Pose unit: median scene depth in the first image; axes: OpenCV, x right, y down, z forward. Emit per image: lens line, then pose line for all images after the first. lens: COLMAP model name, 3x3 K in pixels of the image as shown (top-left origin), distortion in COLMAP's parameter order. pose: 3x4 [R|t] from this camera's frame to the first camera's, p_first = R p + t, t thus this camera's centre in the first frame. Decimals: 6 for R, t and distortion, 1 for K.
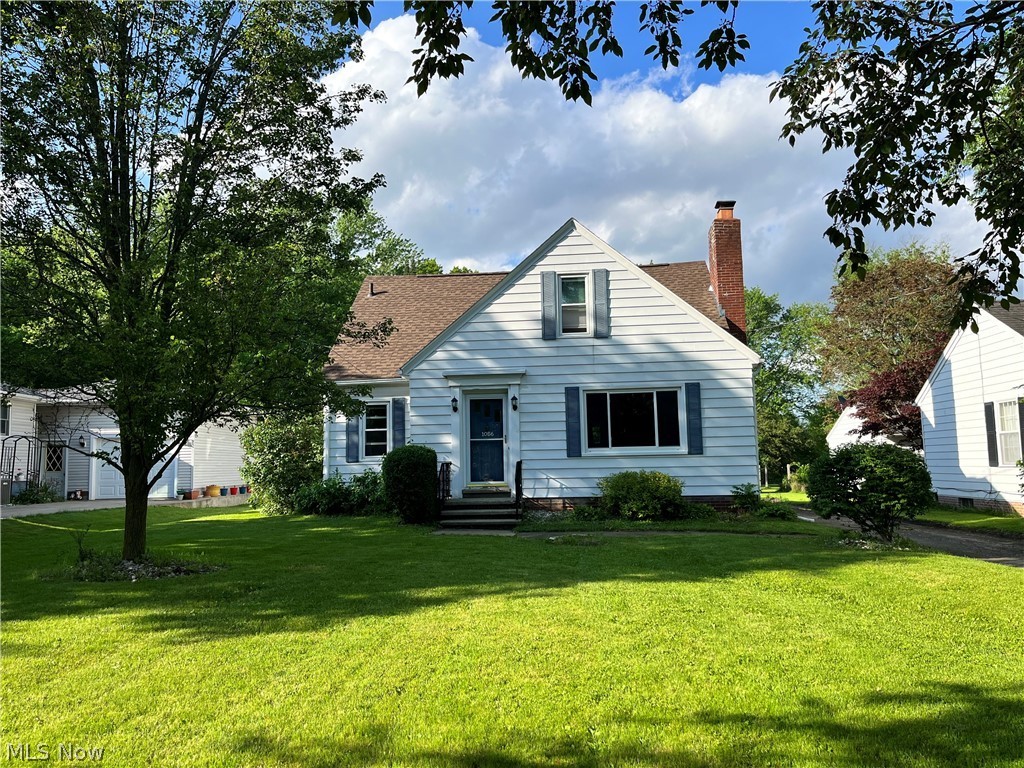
lens RADIAL K [[775.9, 0, 512.0], [0, 775.9, 384.0], [0, 0, 1]] dist [0.034528, -0.053045]
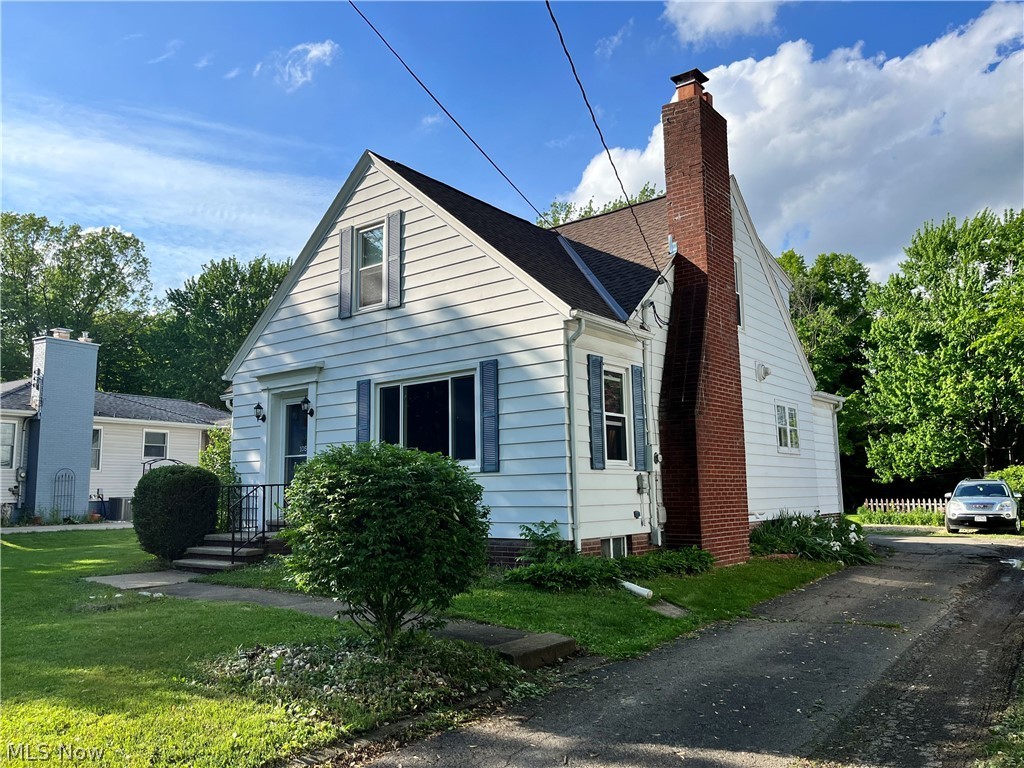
lens RADIAL K [[775.9, 0, 512.0], [0, 775.9, 384.0], [0, 0, 1]] dist [0.034528, -0.053045]
pose [[0.839627, -0.072903, -0.538249, 0.578903], [0.074392, 0.997048, -0.018999, 0.030722], [0.538045, -0.024090, 0.842572, 0.459166]]
